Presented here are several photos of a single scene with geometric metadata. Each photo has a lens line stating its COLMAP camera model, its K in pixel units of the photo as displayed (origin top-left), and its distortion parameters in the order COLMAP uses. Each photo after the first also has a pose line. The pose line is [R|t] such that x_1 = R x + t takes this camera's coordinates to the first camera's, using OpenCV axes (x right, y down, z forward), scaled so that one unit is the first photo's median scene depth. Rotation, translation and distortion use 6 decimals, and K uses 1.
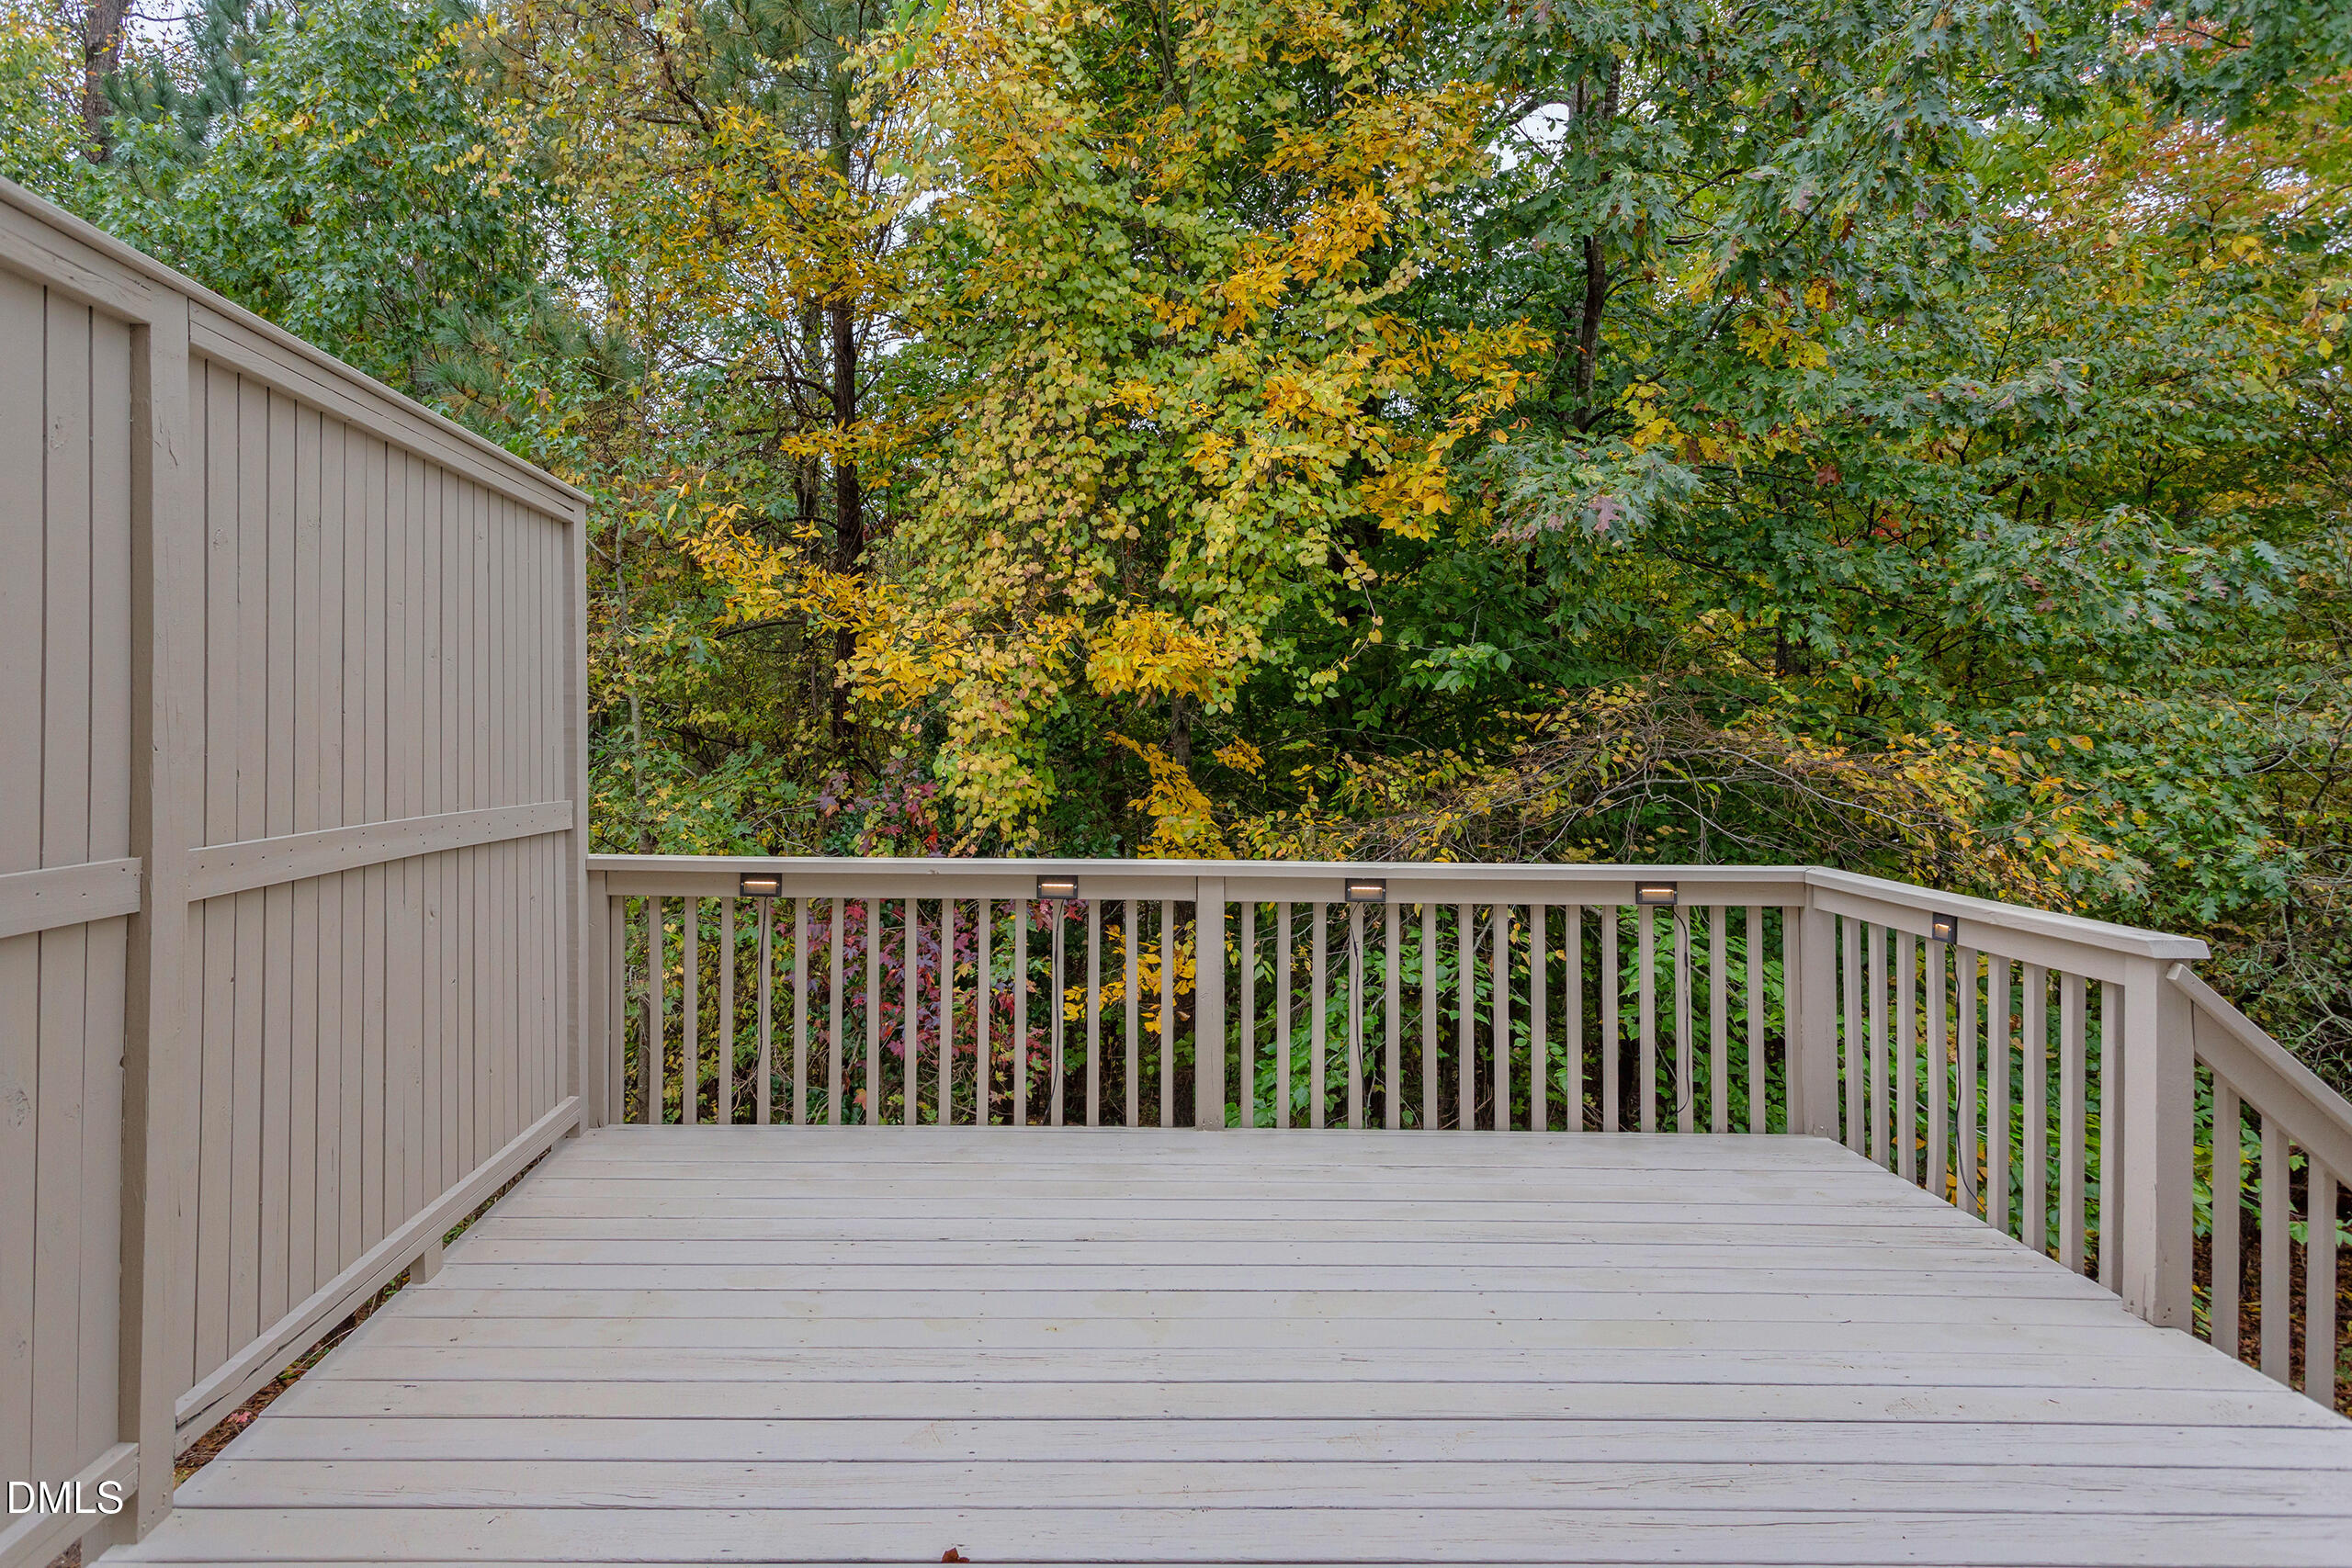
lens RADIAL K [[1385.4, 0, 1130.7], [0, 1385.4, 711.1], [0, 0, 1]] dist [0.010626, -0.007506]
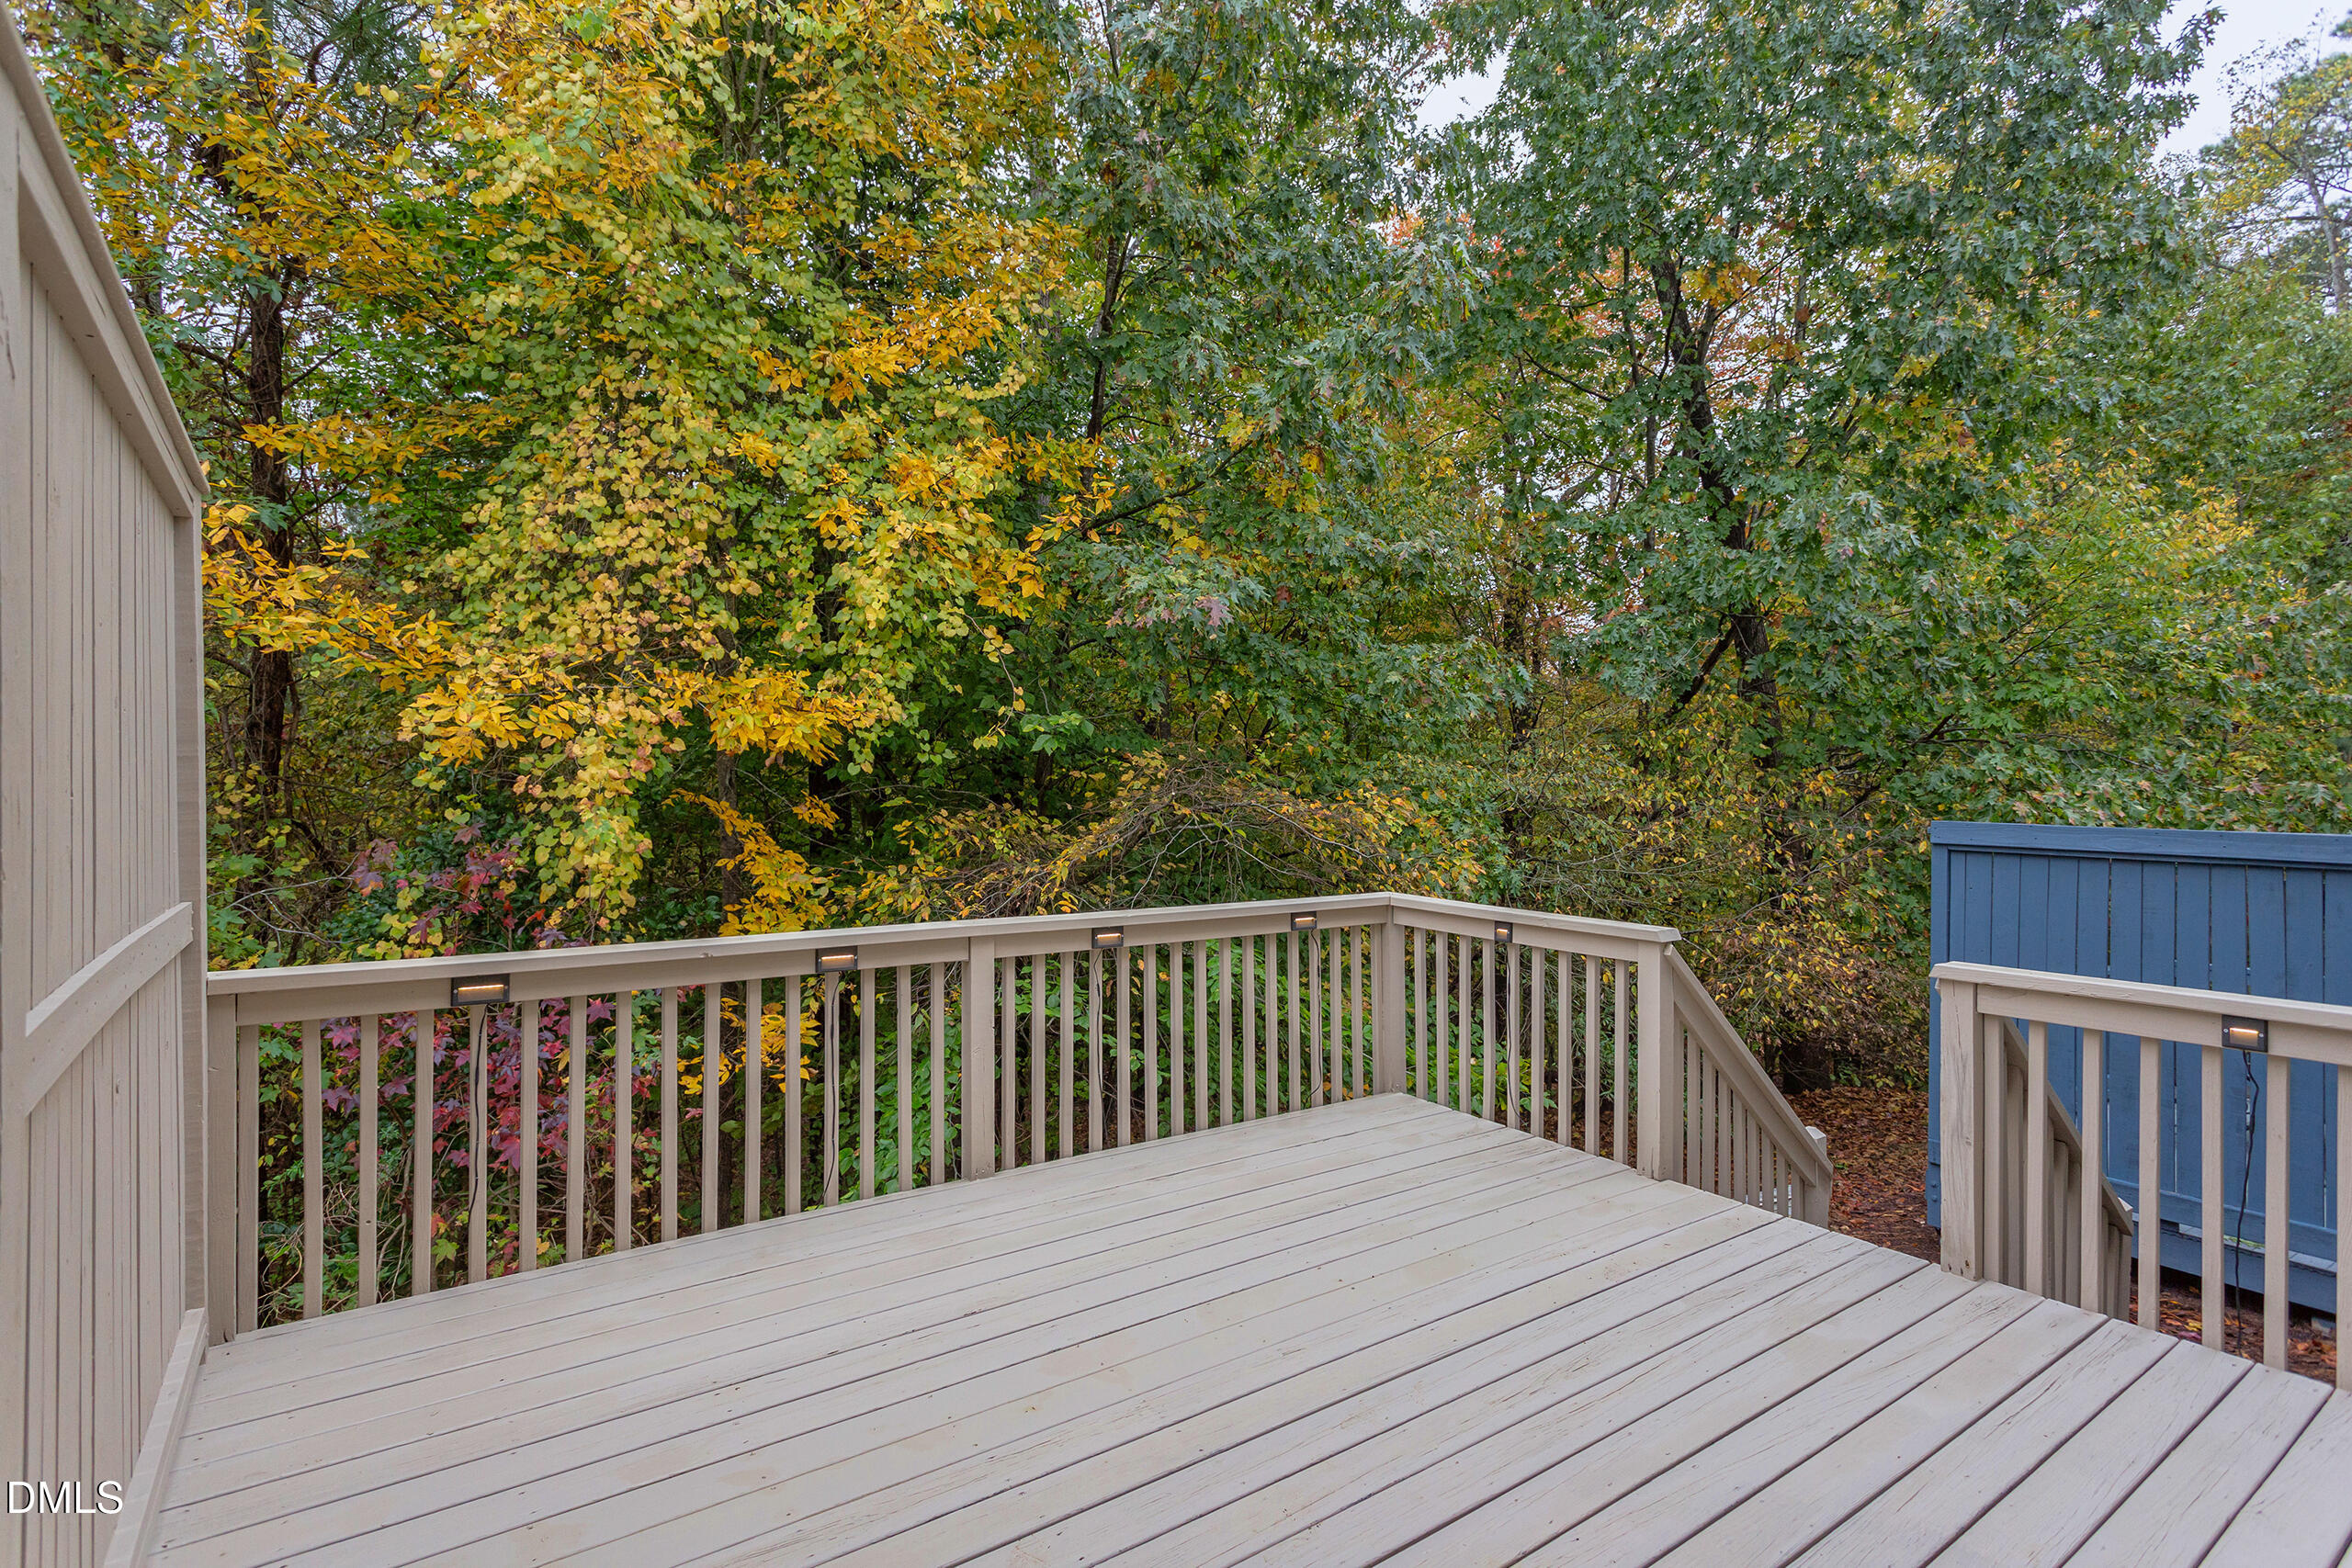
lens RADIAL K [[1186.9, 0, 1223.0], [0, 1186.9, 771.6], [0, 0, 1]] dist [0.004167, 0.004688]
pose [[0.808653, 0.002122, 0.588282, -0.226483], [-0.008831, 0.999925, 0.008533, -0.009042], [-0.588219, -0.012095, 0.808611, 0.122613]]
